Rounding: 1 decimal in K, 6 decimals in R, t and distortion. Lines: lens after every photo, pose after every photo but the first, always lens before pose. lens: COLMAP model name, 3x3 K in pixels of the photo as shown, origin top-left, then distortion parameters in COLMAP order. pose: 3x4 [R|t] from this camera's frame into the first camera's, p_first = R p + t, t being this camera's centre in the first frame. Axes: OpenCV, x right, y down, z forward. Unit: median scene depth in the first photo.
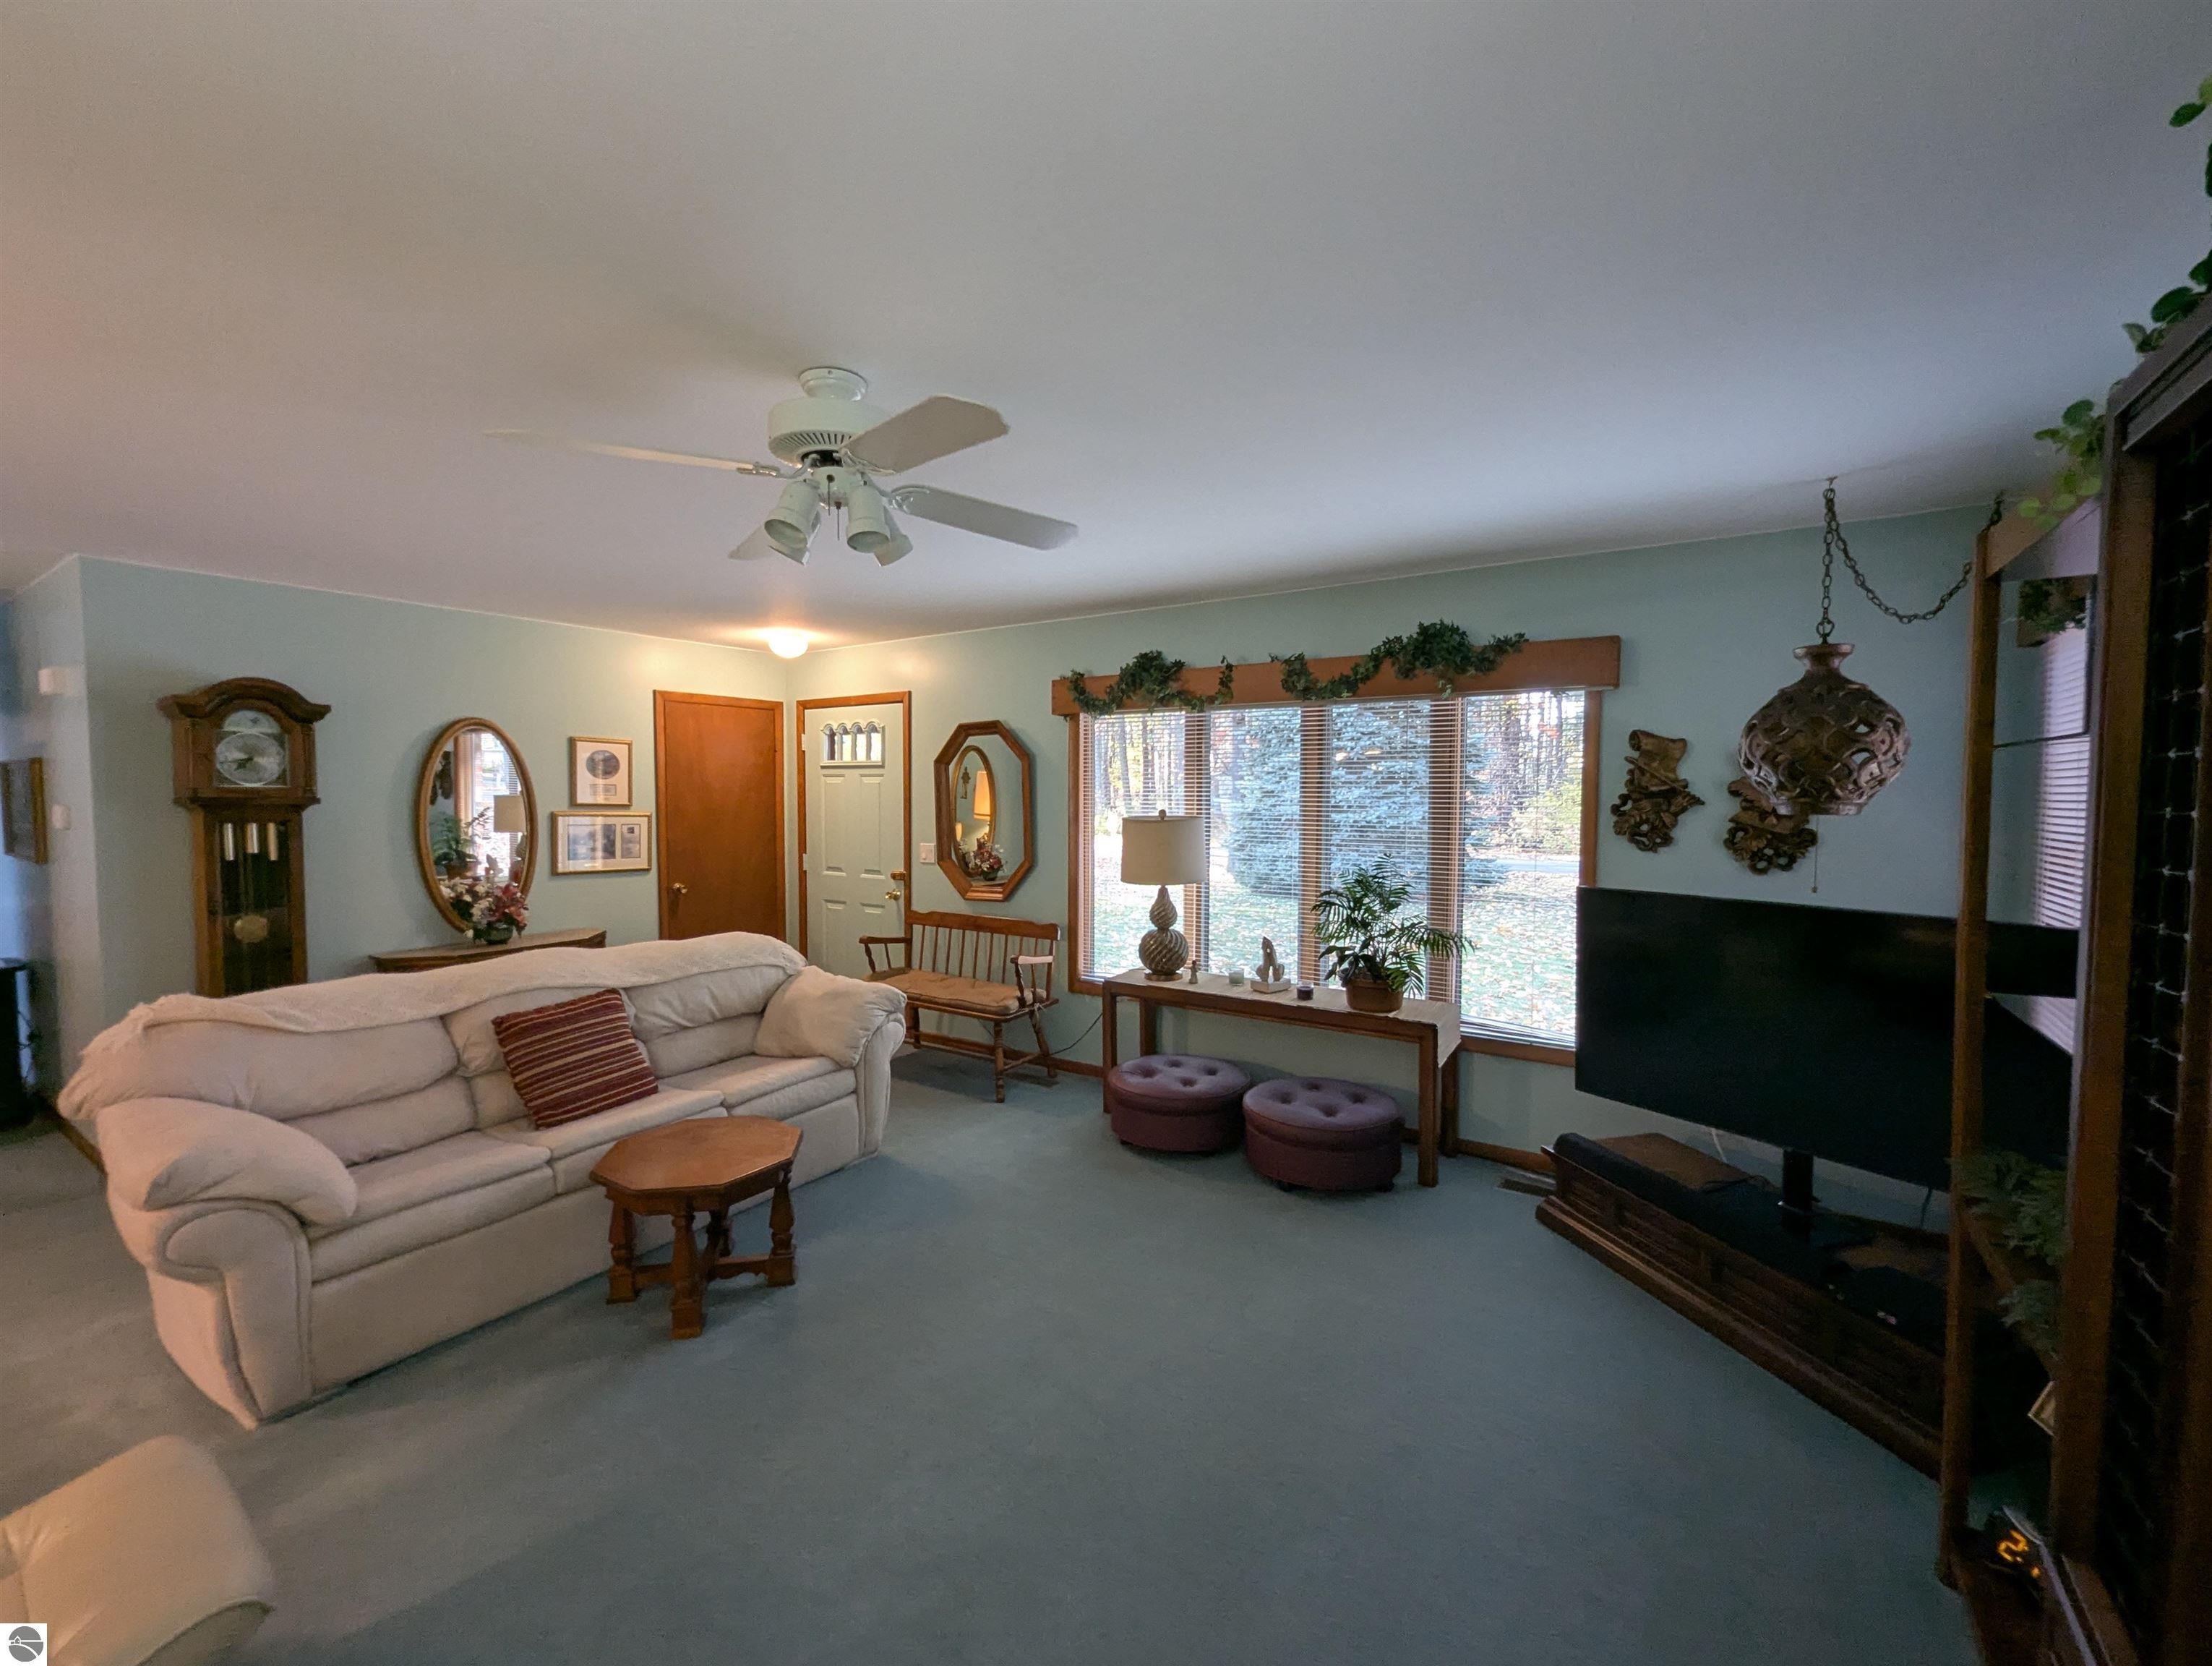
lens RADIAL K [[920.7, 0, 1107.9], [0, 920.7, 822.9], [0, 0, 1]] dist [0.001549, -0.001240]
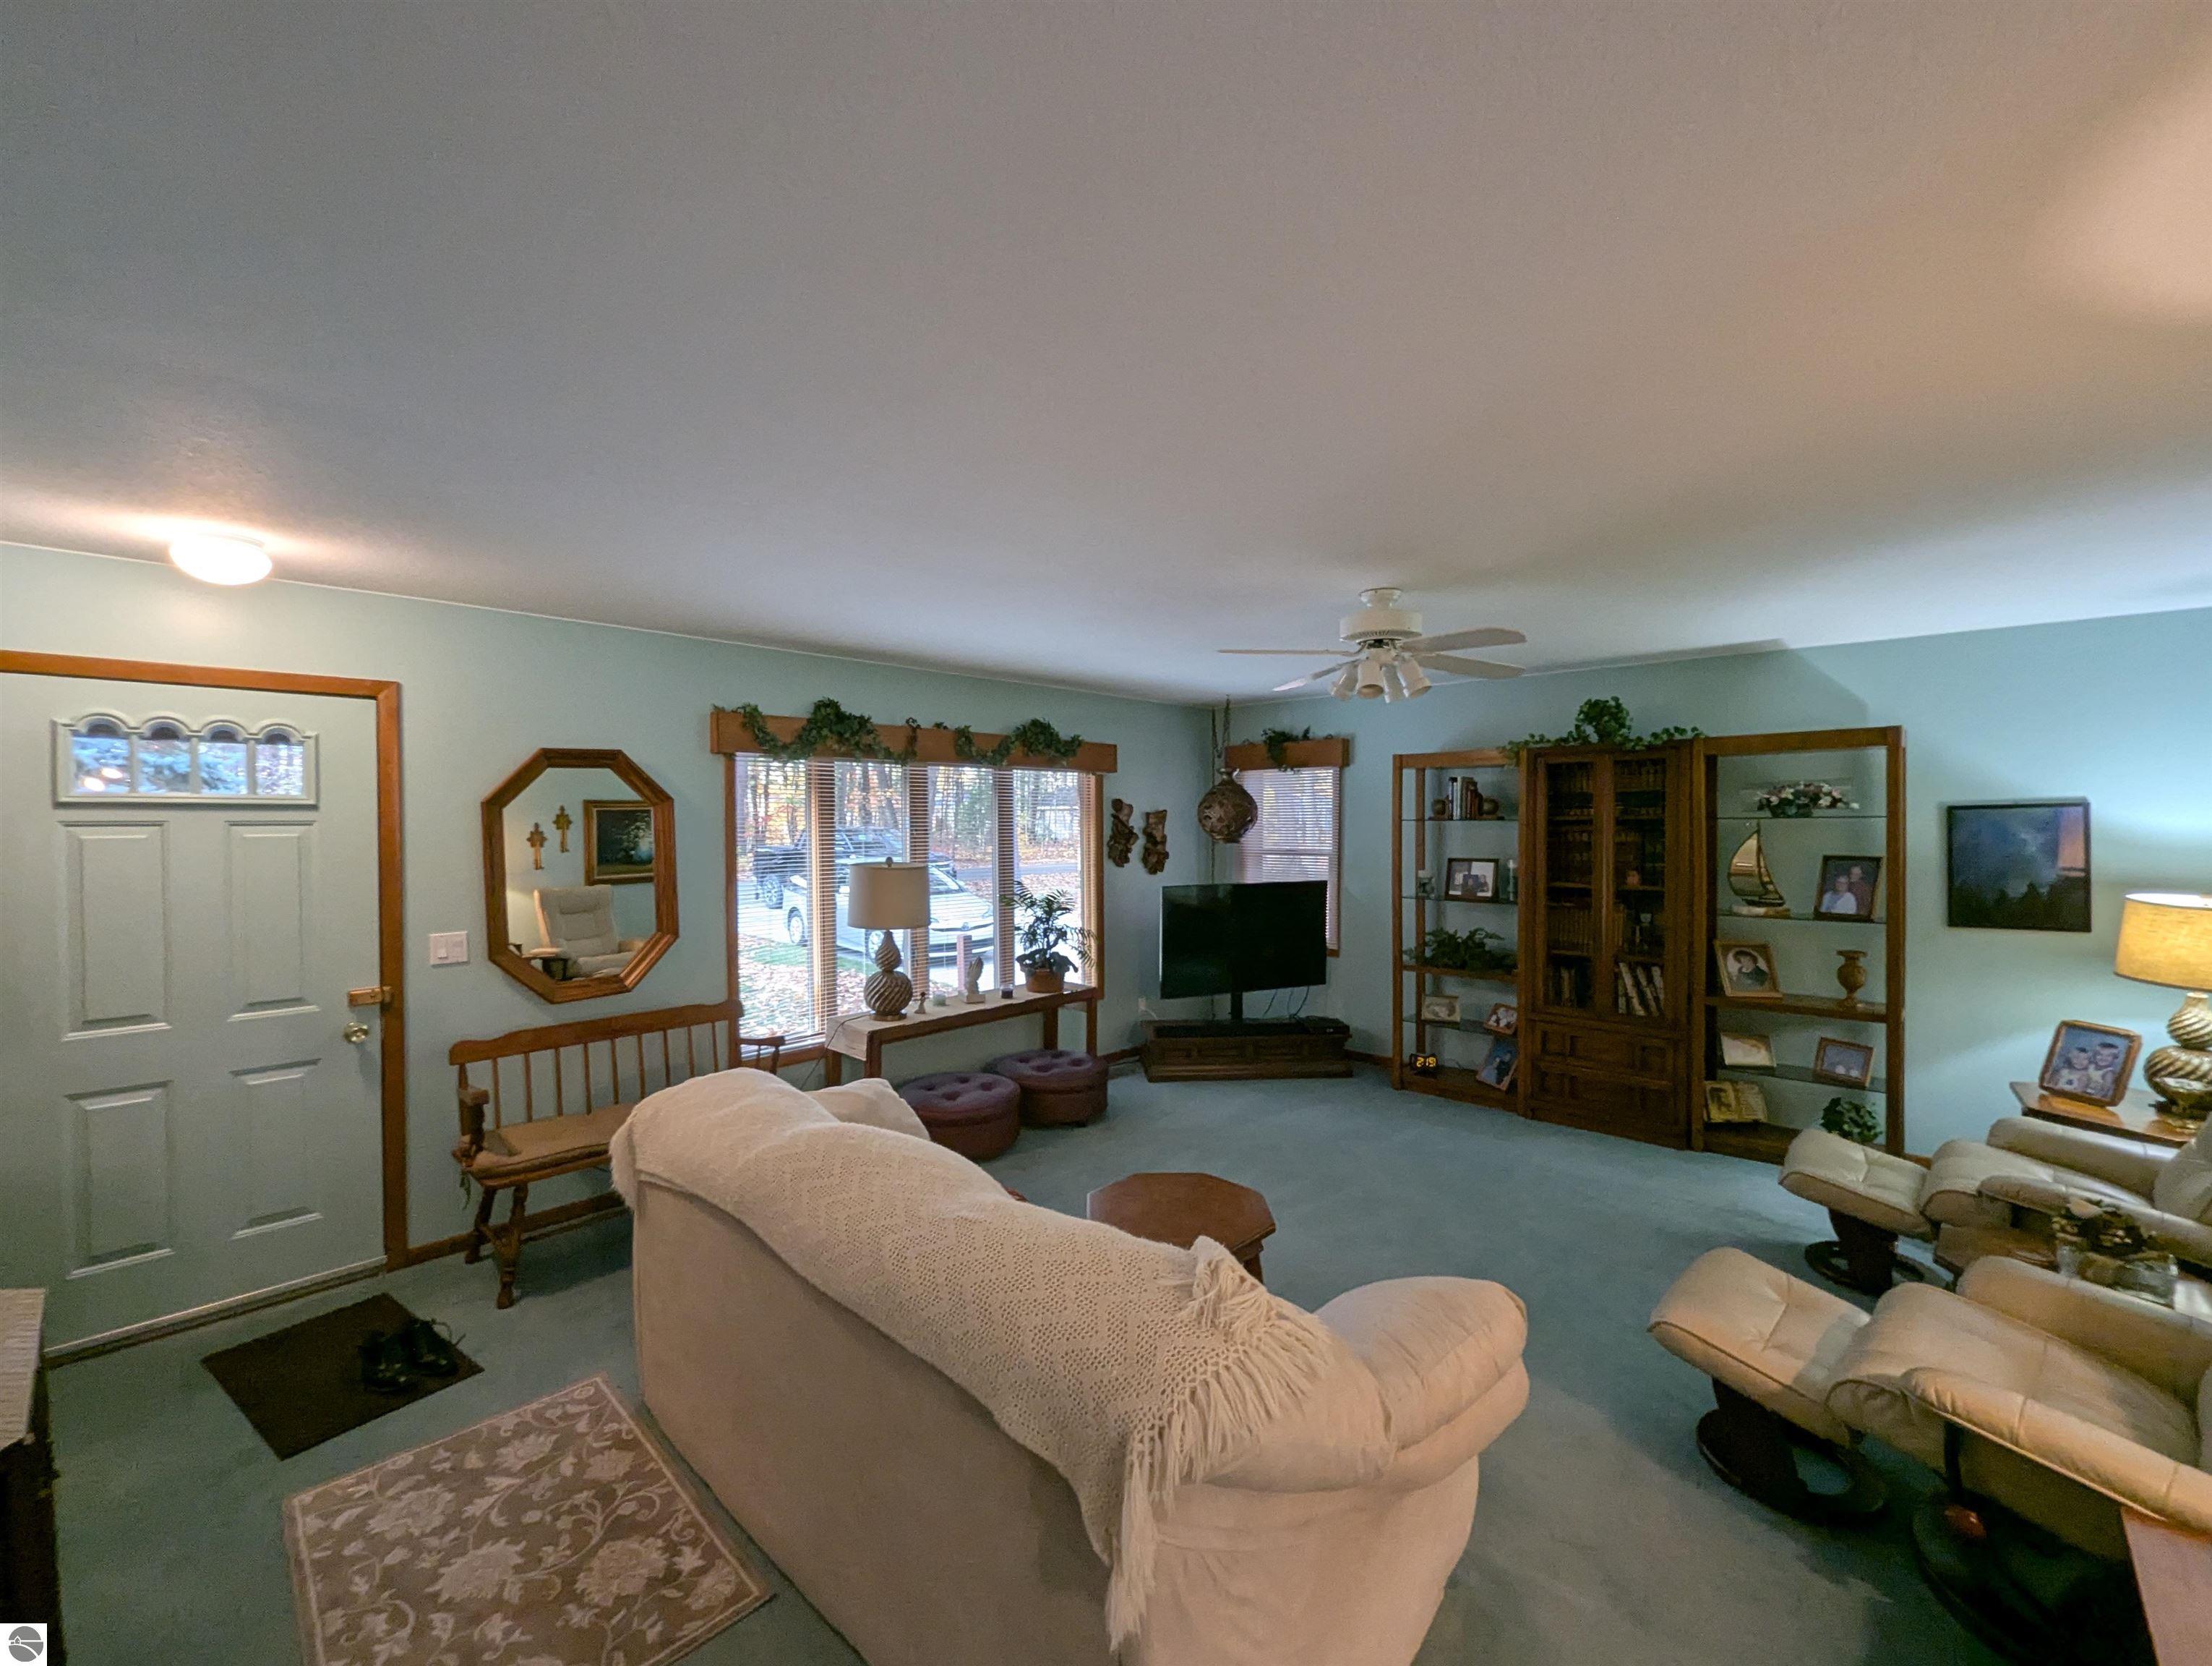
lens RADIAL K [[920.7, 0, 1106.0], [0, 920.7, 839.3], [0, 0, 1]] dist [0.001549, -0.001240]
pose [[0.169110, -0.013917, 0.985499, -0.927083], [0.052430, 0.998612, 0.005105, -0.026530], [-0.984202, 0.050807, 0.169605, 0.575577]]
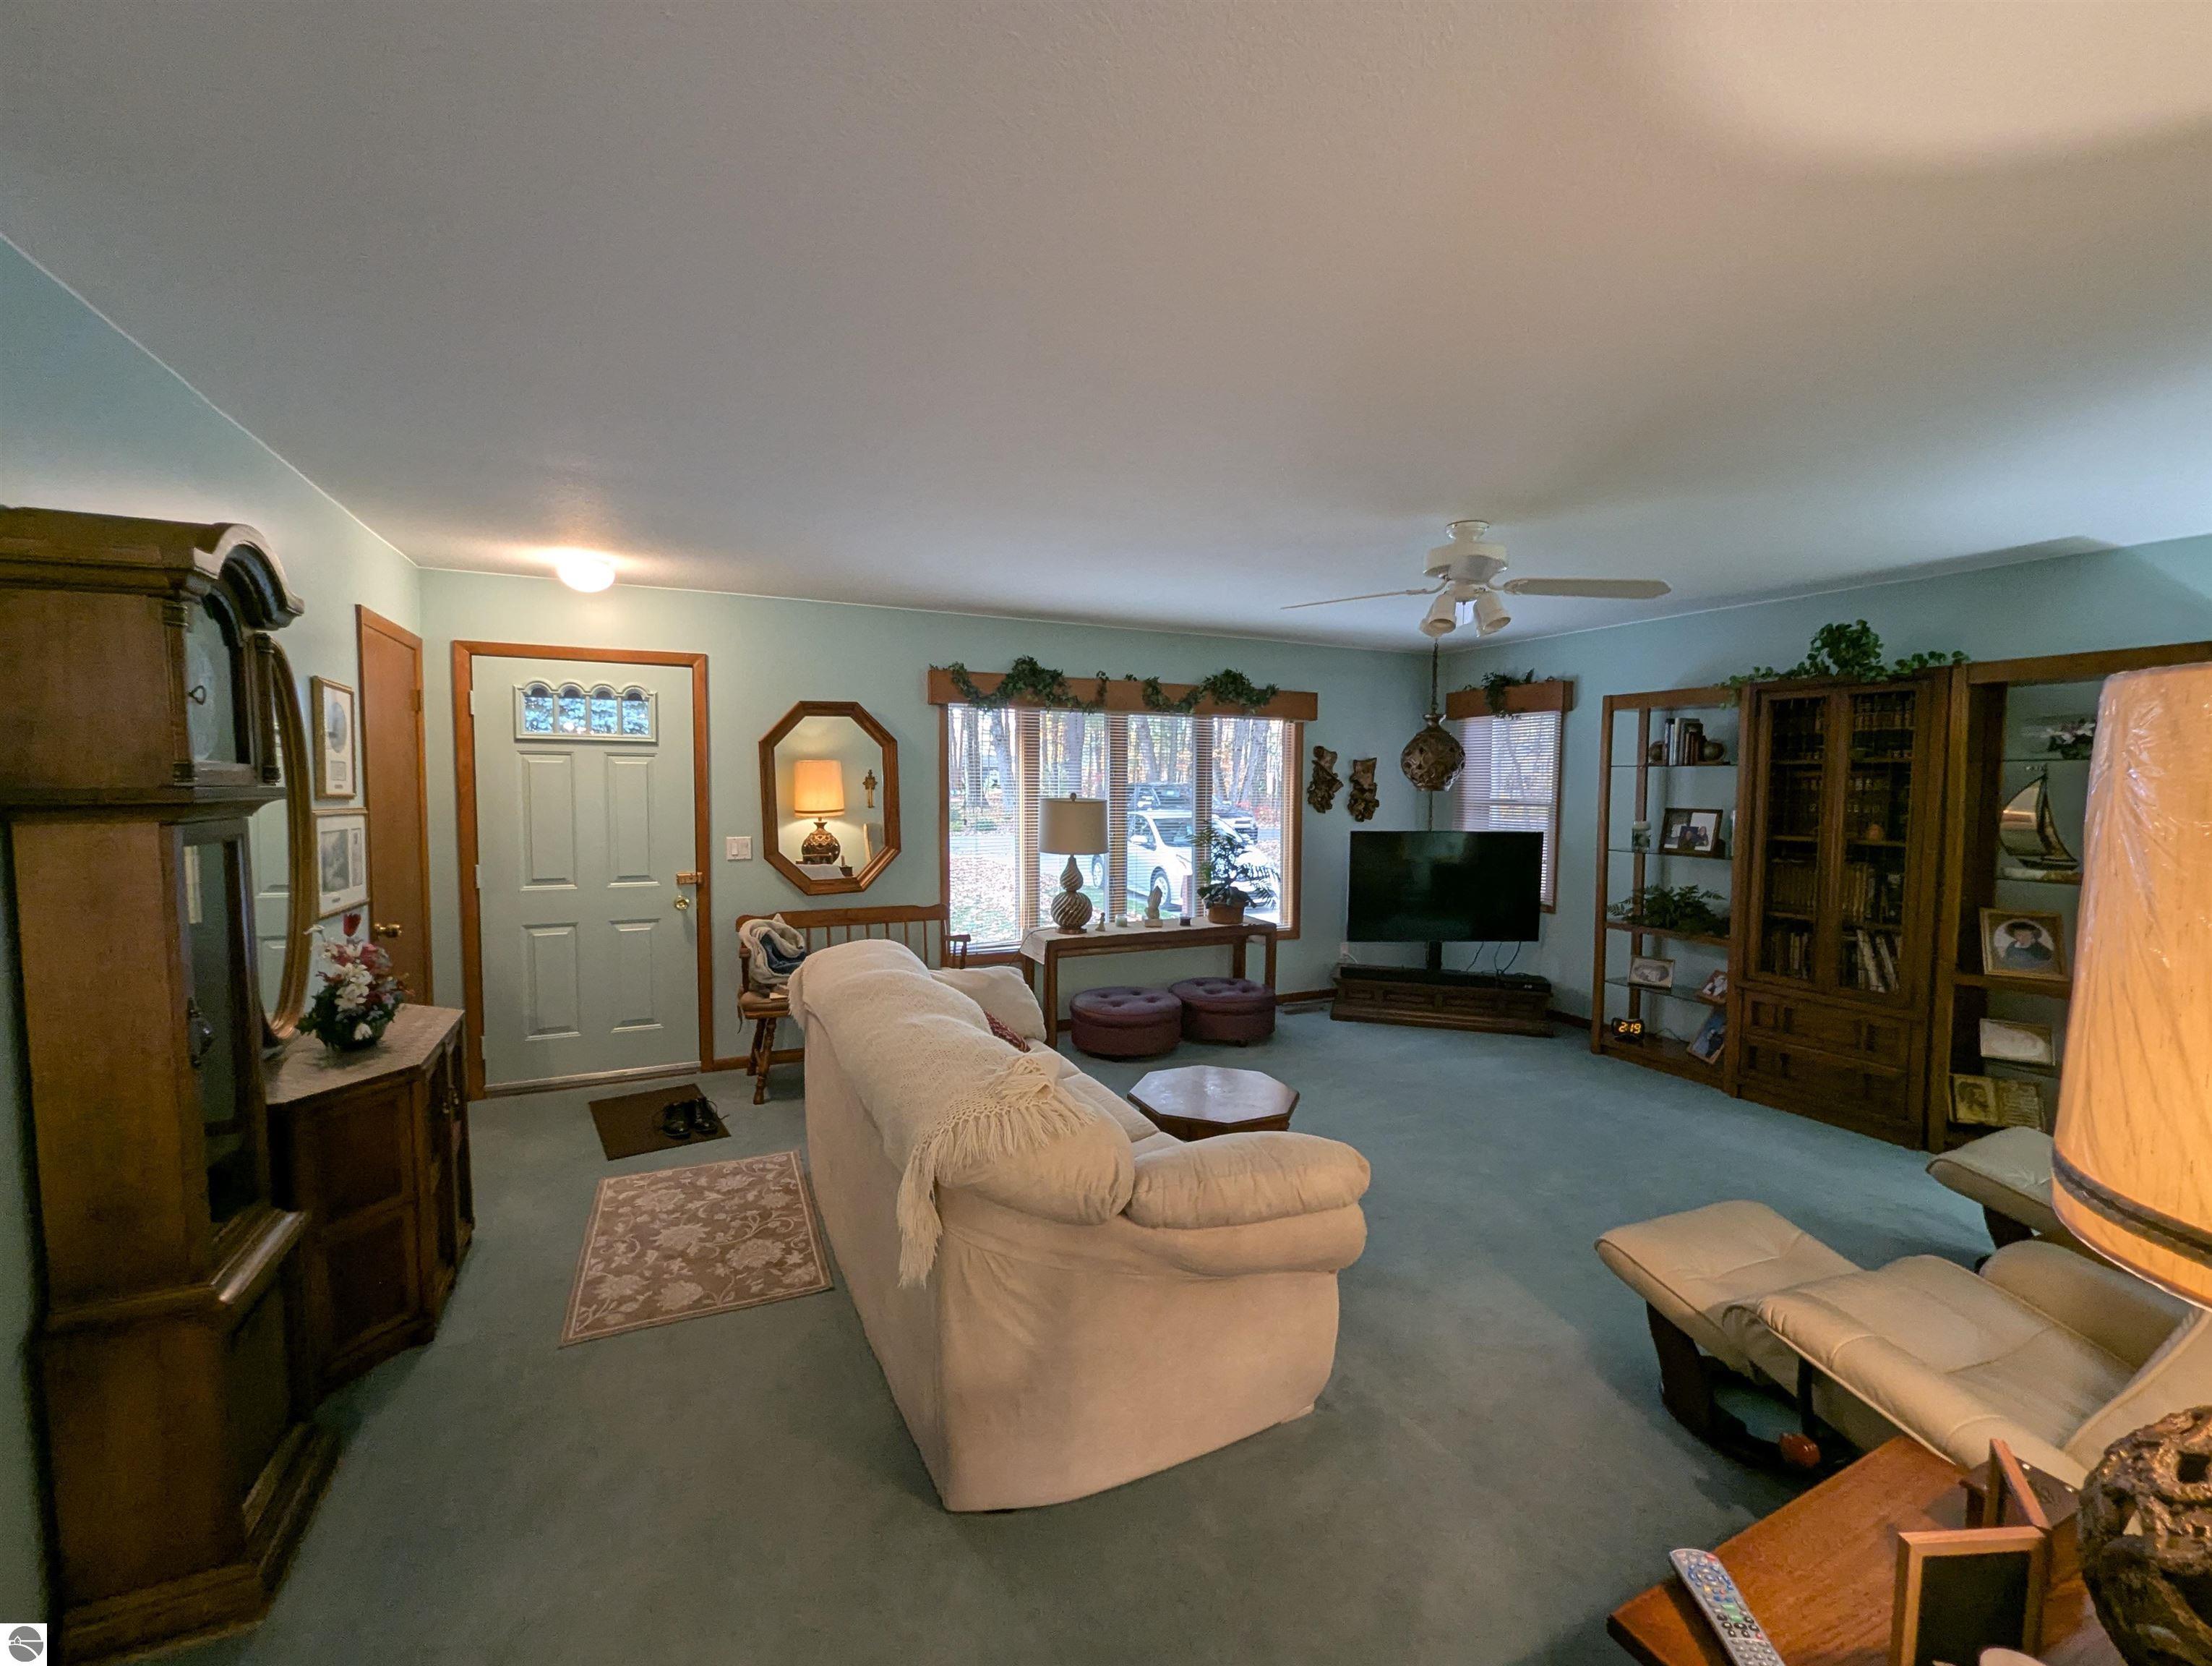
lens RADIAL K [[920.7, 0, 1104.9], [0, 920.7, 840.8], [0, 0, 1]] dist [0.001549, -0.001240]
pose [[0.517445, -0.043270, 0.854622, -0.951190], [0.031411, 0.999008, 0.031562, 0.011895], [-0.855140, 0.010513, 0.518291, 0.335663]]
